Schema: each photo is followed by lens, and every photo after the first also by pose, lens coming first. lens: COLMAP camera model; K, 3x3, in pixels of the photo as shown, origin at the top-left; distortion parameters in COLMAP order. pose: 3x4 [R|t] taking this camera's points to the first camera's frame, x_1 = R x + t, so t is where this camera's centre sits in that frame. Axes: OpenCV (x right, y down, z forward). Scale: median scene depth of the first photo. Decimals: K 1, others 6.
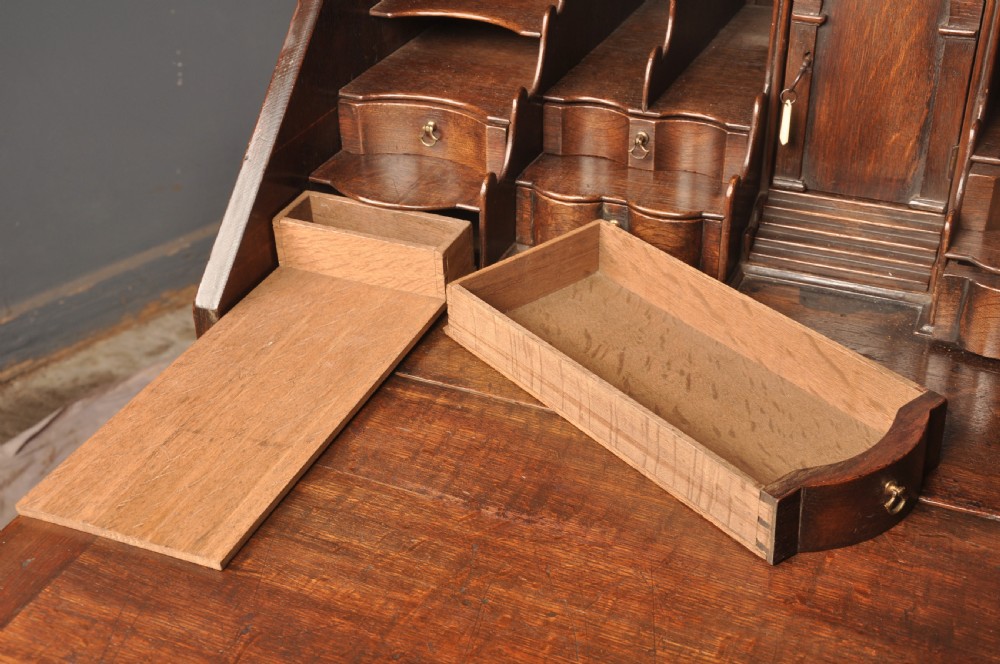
lens RADIAL K [[1369.8, 0, 477.7], [0, 1369.8, 352.6], [0, 0, 1]] dist [0.092349, 0.000000]
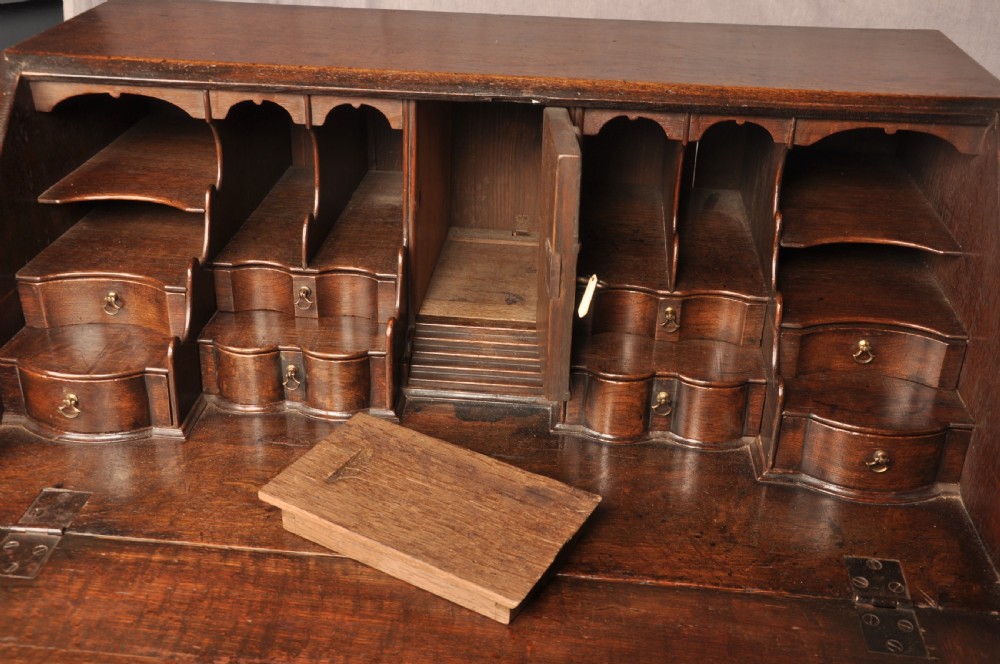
lens RADIAL K [[1091.9, 0, 496.1], [0, 1091.9, 336.9], [0, 0, 1]] dist [0.020683, 0.000000]
pose [[0.941150, -0.110055, 0.319570, -0.029365], [0.134344, 0.989412, -0.054913, -0.048920], [-0.310143, 0.094613, 0.945970, 0.088200]]
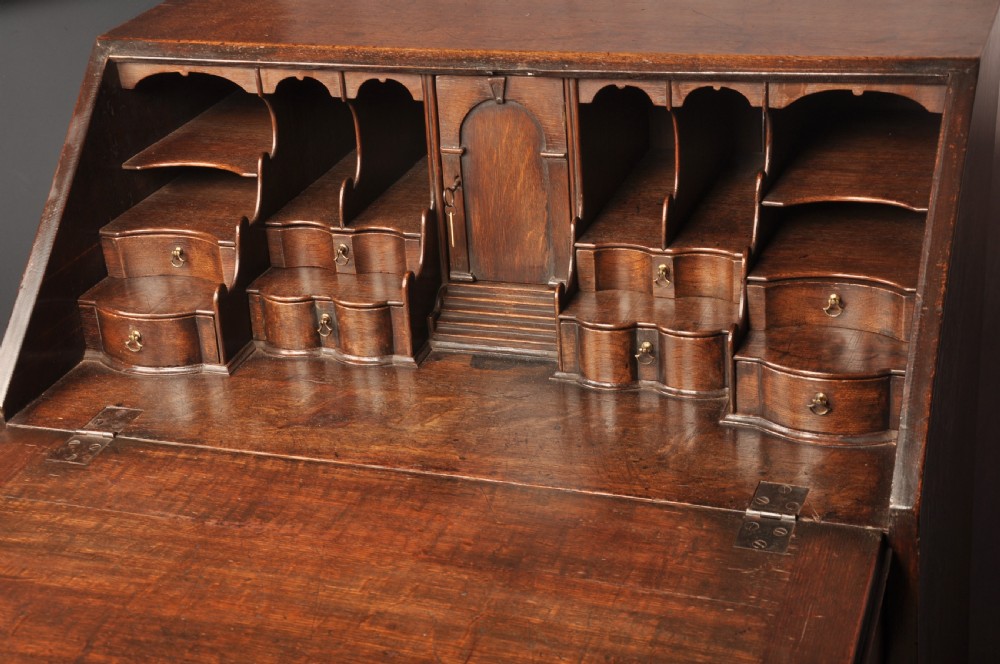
lens RADIAL K [[1693.7, 0, 490.1], [0, 1693.7, 335.4], [0, 0, 1]] dist [0.231596, 0.000000]
pose [[0.995031, -0.077731, 0.062225, 0.159519], [0.085129, 0.988277, -0.126737, 0.141631], [-0.051644, 0.131405, 0.989983, -0.585498]]
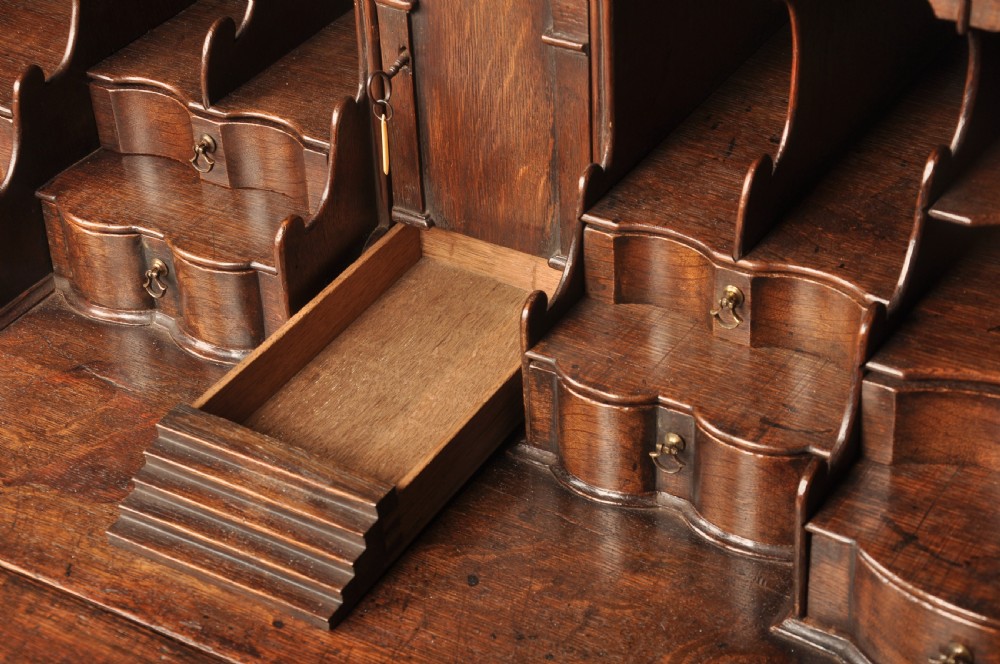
lens RADIAL K [[2025.2, 0, 494.4], [0, 2025.2, 334.8], [0, 0, 1]] dist [0.333448, 0.000000]
pose [[0.992153, 0.055390, -0.112091, 0.416148], [-0.048912, 0.997015, 0.059736, -0.135385], [0.115065, -0.053784, 0.991901, -0.047957]]
